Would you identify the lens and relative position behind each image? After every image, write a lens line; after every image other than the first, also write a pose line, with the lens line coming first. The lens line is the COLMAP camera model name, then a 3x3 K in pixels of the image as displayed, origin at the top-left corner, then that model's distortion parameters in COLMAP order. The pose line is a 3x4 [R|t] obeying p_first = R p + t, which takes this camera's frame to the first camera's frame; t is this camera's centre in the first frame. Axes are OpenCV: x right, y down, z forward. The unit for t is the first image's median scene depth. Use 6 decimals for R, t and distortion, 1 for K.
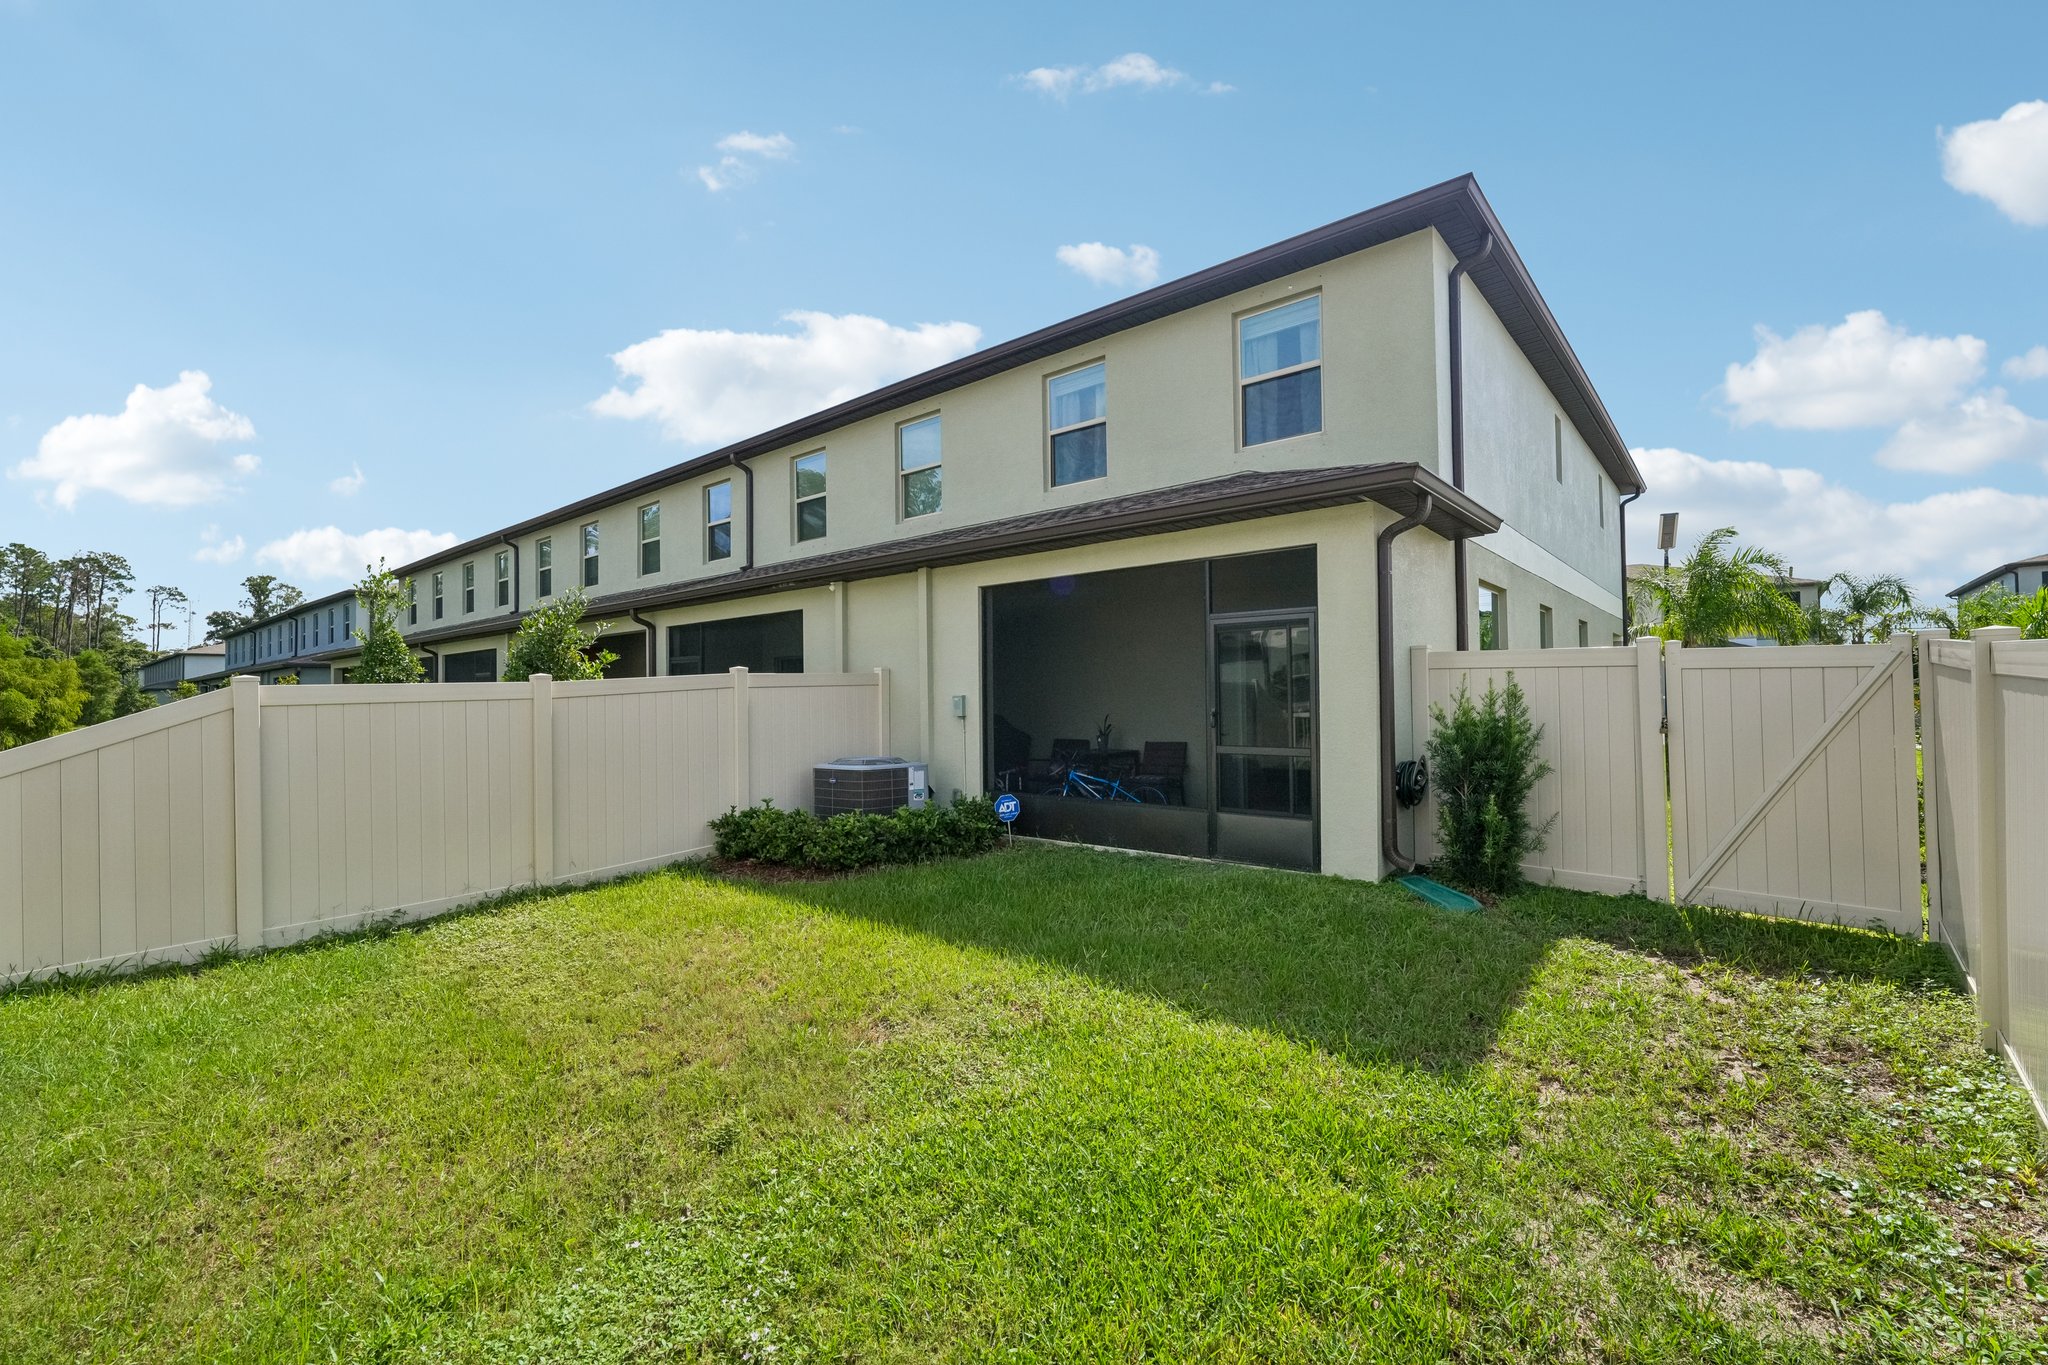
lens RADIAL K [[882.8, 0, 1013.4], [0, 882.8, 674.3], [0, 0, 1]] dist [-0.001872, -0.000193]
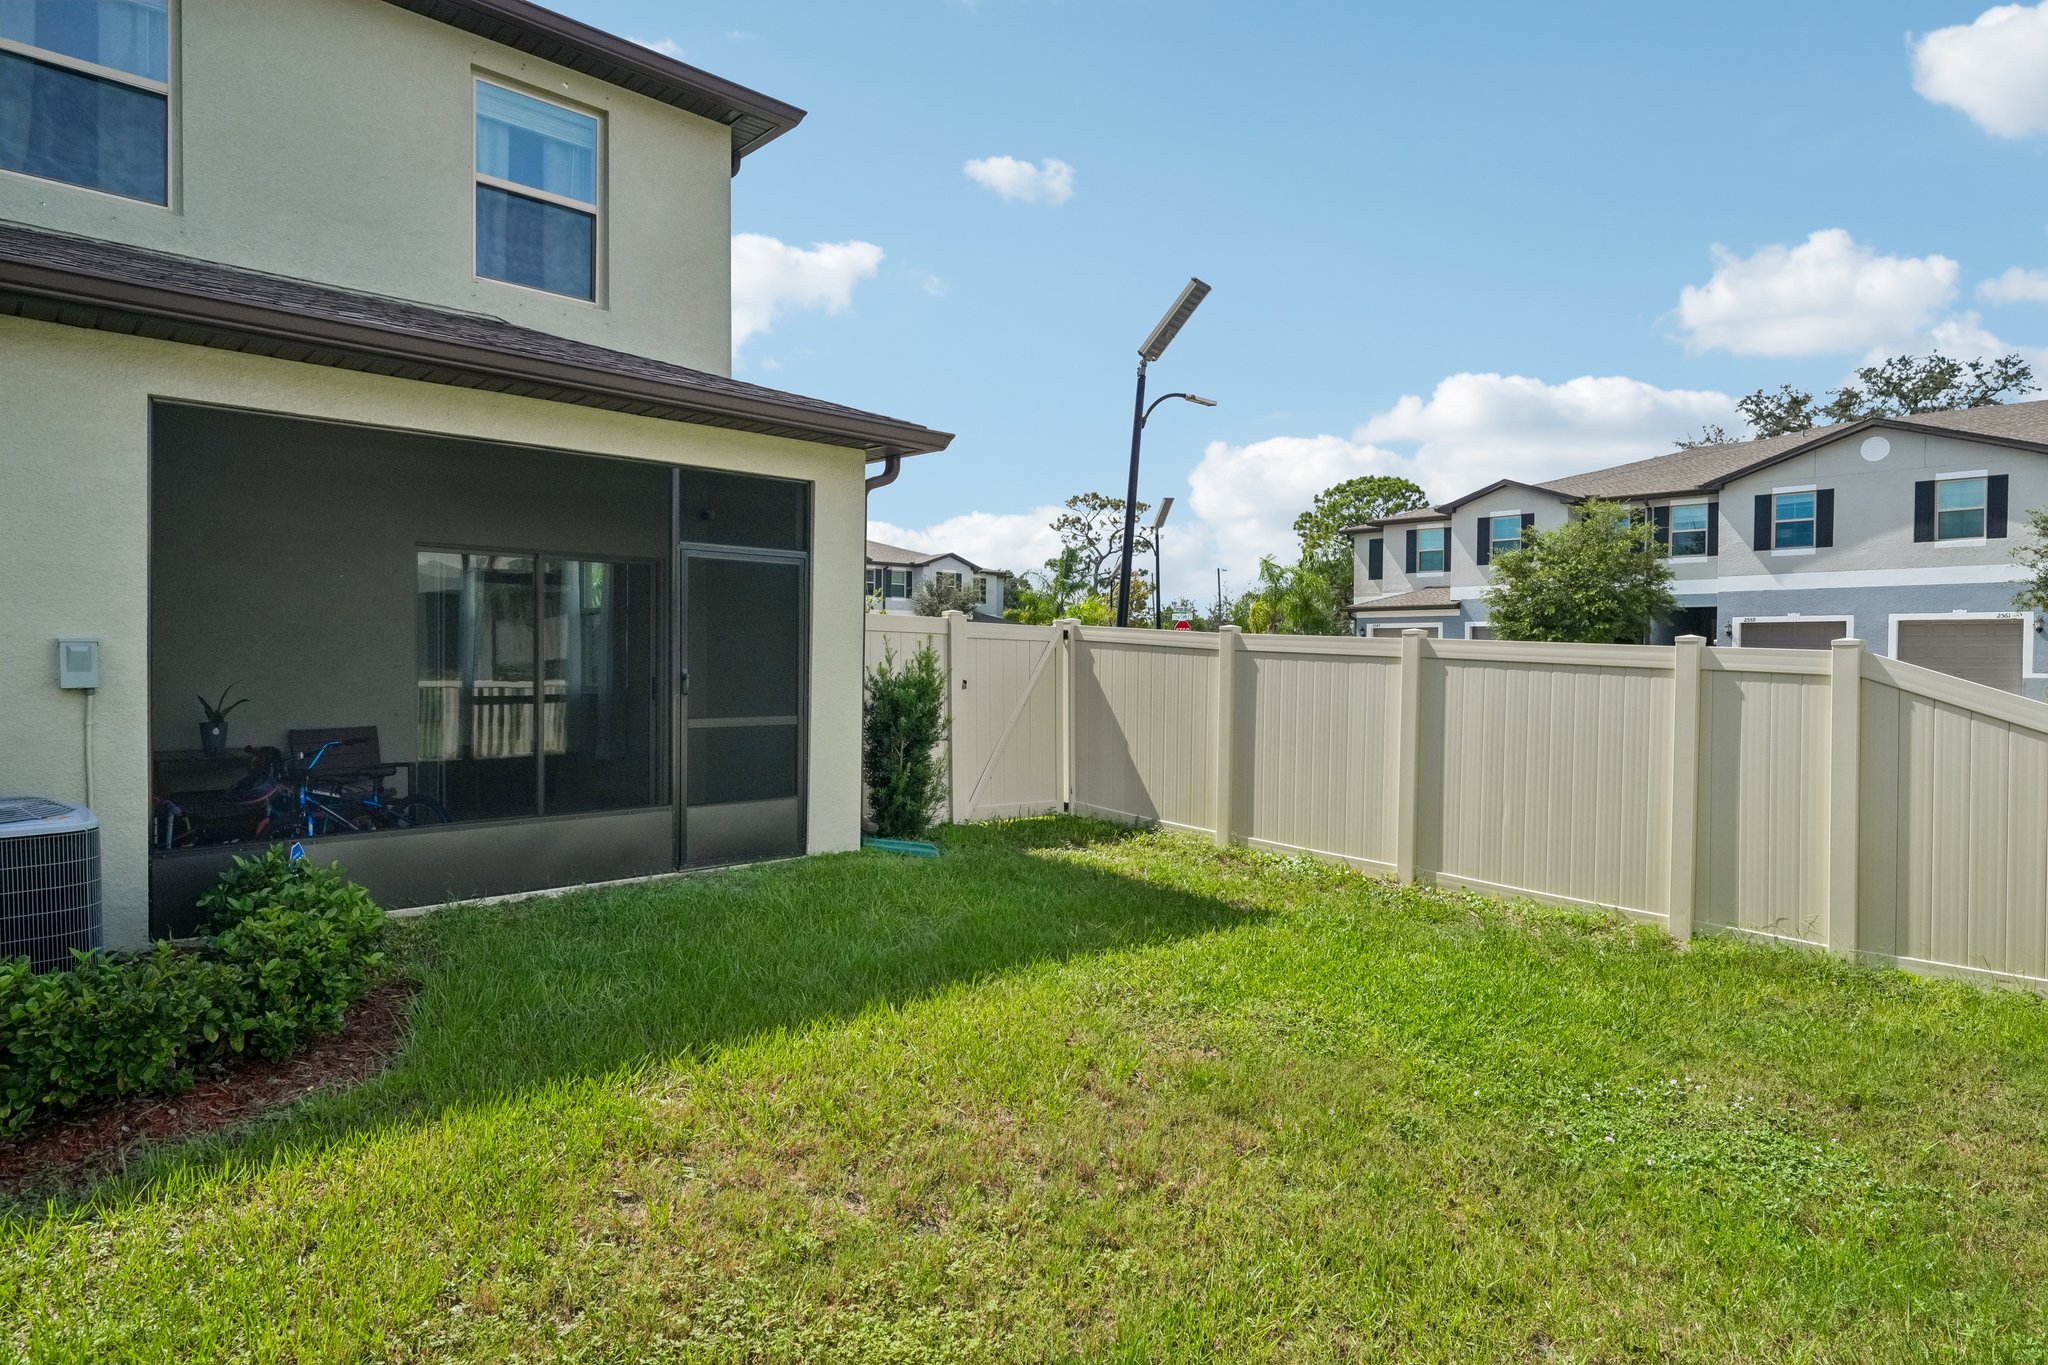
lens RADIAL K [[1133.9, 0, 1020.9], [0, 1133.9, 720.4], [0, 0, 1]] dist [-0.015736, 0.000775]
pose [[0.088793, -0.042308, 0.995151, -0.573283], [-0.035768, 0.998318, 0.045634, 0.022267], [-0.995408, -0.039646, 0.087131, 0.516307]]
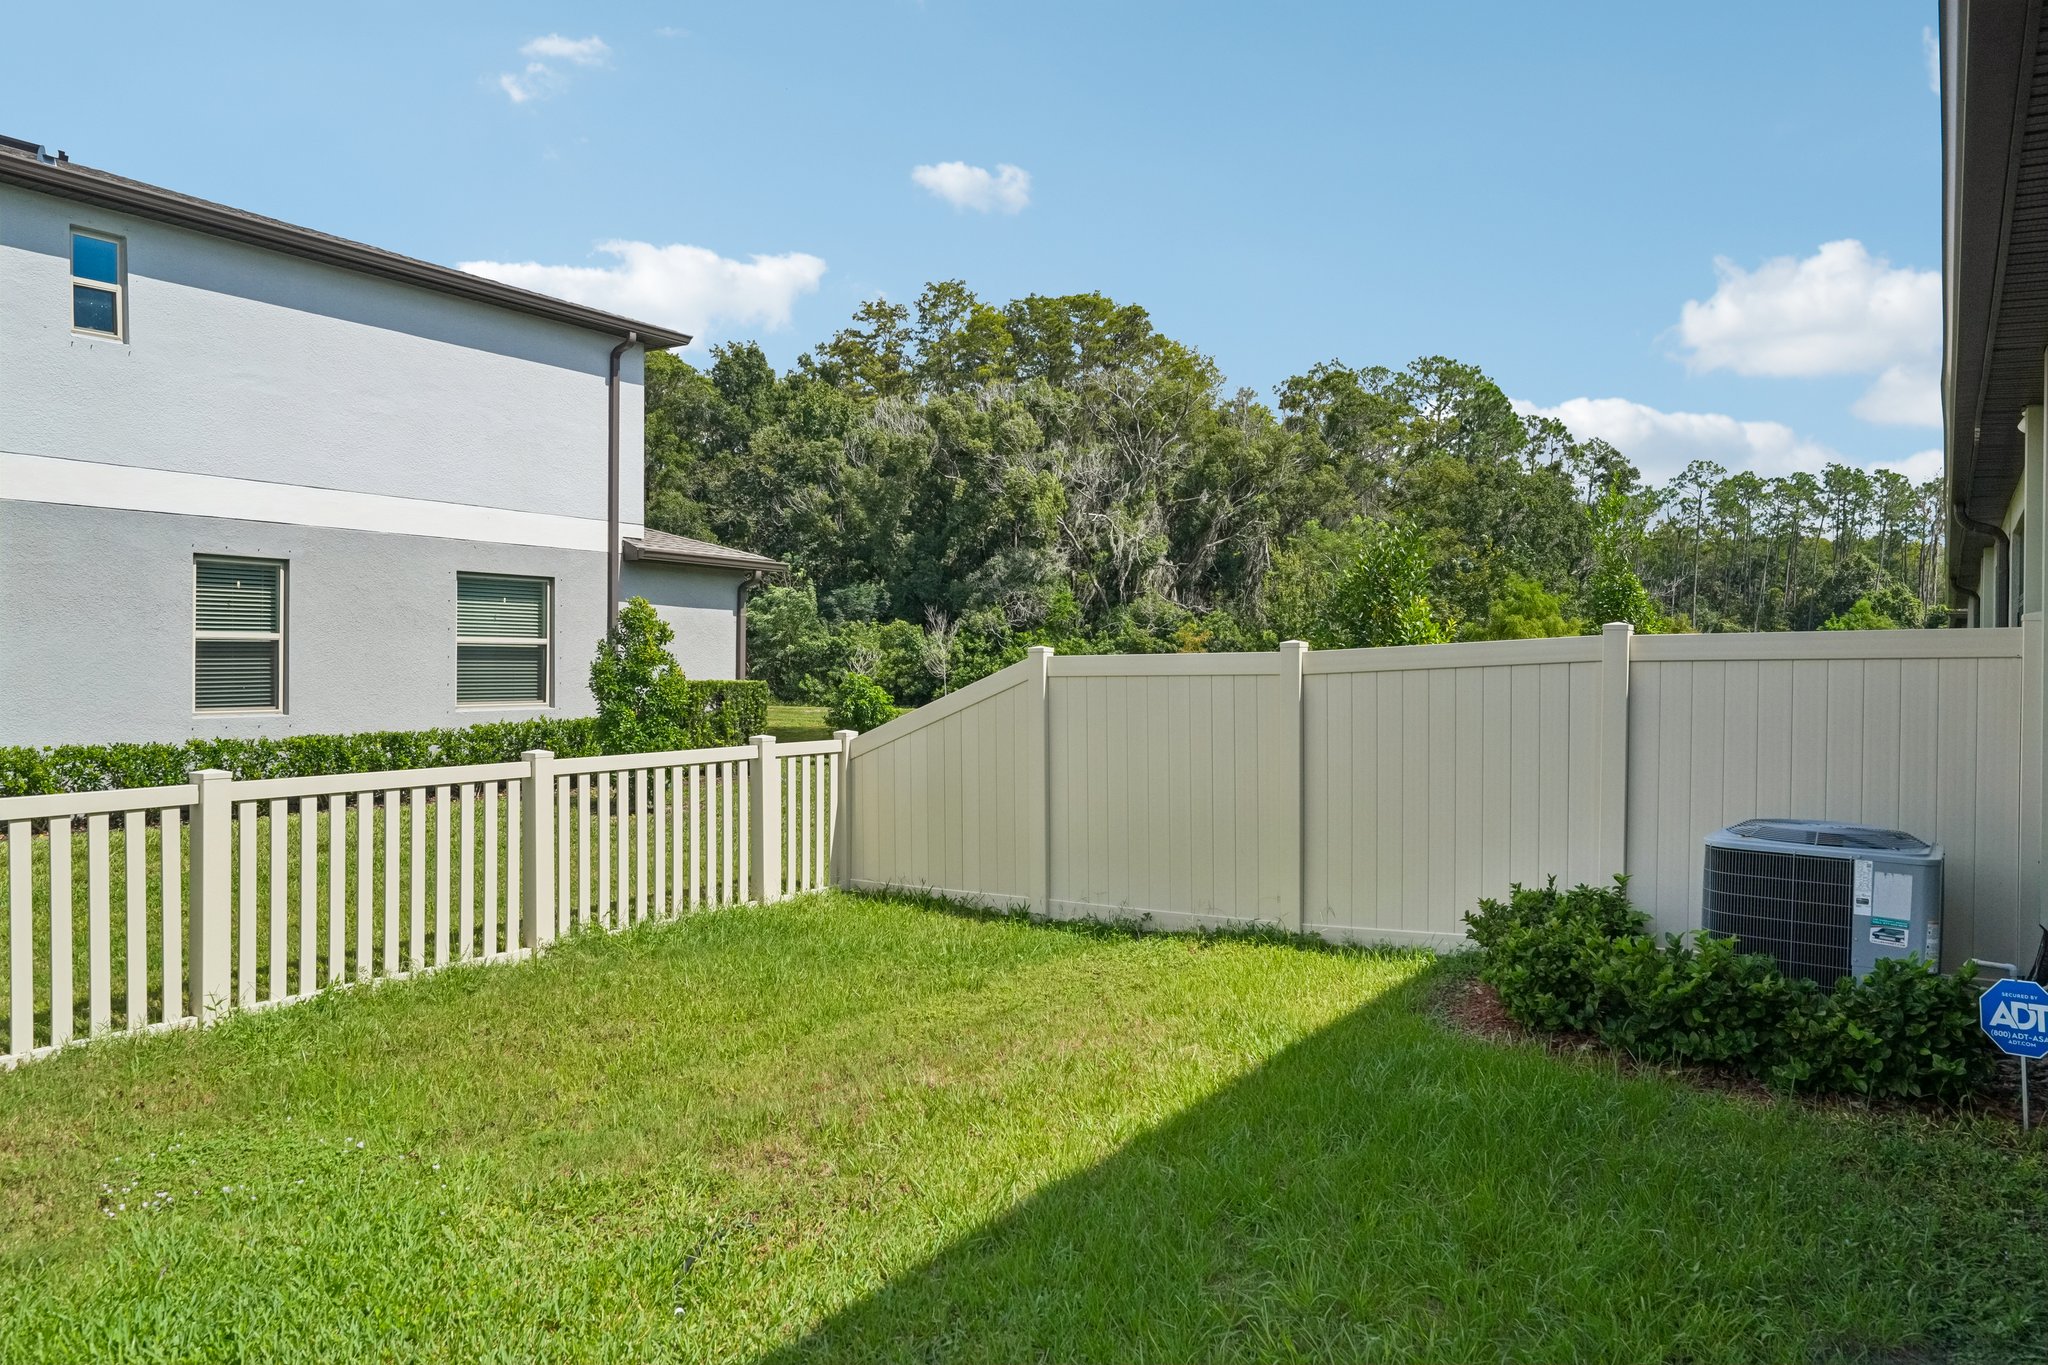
lens RADIAL K [[1386.2, 0, 1024.0], [0, 1386.2, 682.5], [0, 0, 1]] dist [-0.003065, -0.001724]
pose [[0.135827, 0.030102, -0.990275, 0.483828], [0.010688, 0.999436, 0.031847, -0.005650], [0.990675, -0.014910, 0.135428, 0.518770]]
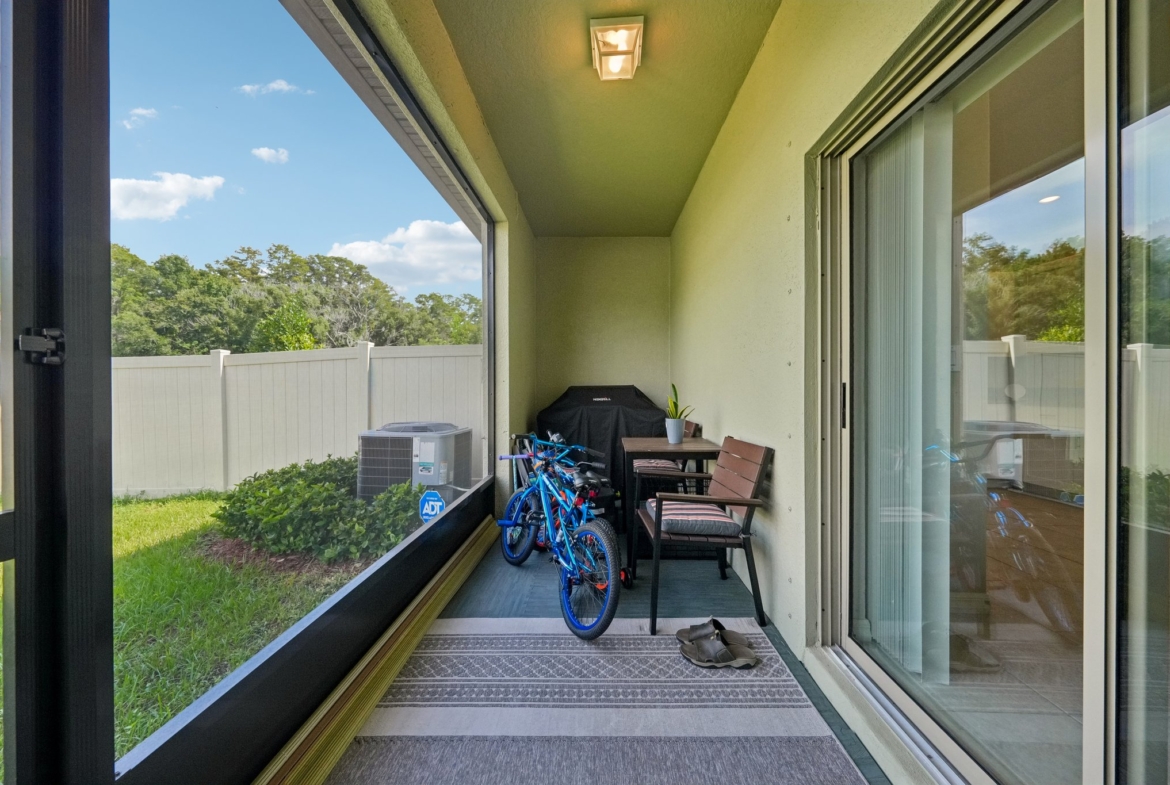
lens RADIAL K [[402.1, 0, 589.5], [0, 402.1, 388.4], [0, 0, 1]] dist [0.000286, 0.001683]
pose [[0.639914, 0.016648, -0.768266, 0.332769], [0.007968, 0.999568, 0.028297, 0.041865], [0.768405, -0.024229, 0.639505, 0.874753]]
